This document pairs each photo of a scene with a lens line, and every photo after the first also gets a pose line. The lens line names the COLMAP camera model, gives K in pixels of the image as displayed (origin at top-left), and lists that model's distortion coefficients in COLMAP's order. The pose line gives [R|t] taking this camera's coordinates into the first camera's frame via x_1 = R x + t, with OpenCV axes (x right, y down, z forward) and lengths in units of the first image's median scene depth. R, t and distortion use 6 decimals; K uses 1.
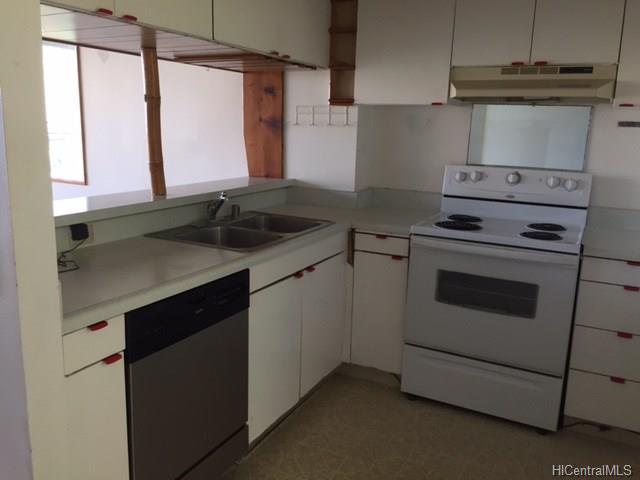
lens RADIAL K [[549.6, 0, 320.0], [0, 549.6, 240.0], [0, 0, 1]] dist [0.072397, -0.011540]
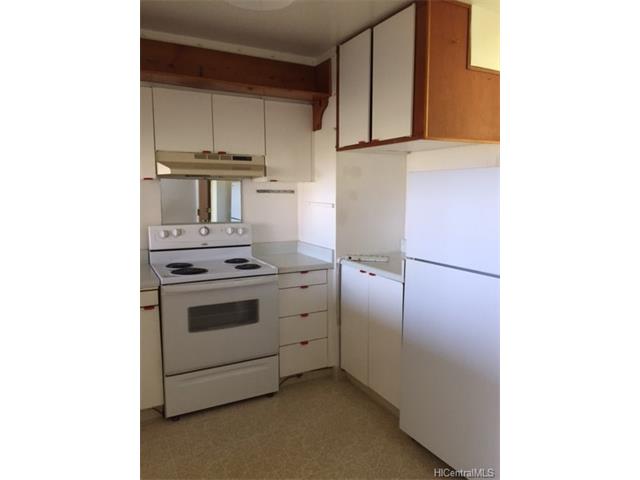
lens RADIAL K [[419.8, 0, 320.0], [0, 419.8, 240.0], [0, 0, 1]] dist [-0.003016, -0.000964]
pose [[0.573335, -0.127112, 0.809400, -0.370898], [0.191438, 0.981330, 0.018509, -0.058526], [-0.796642, 0.144339, 0.586965, 0.169824]]
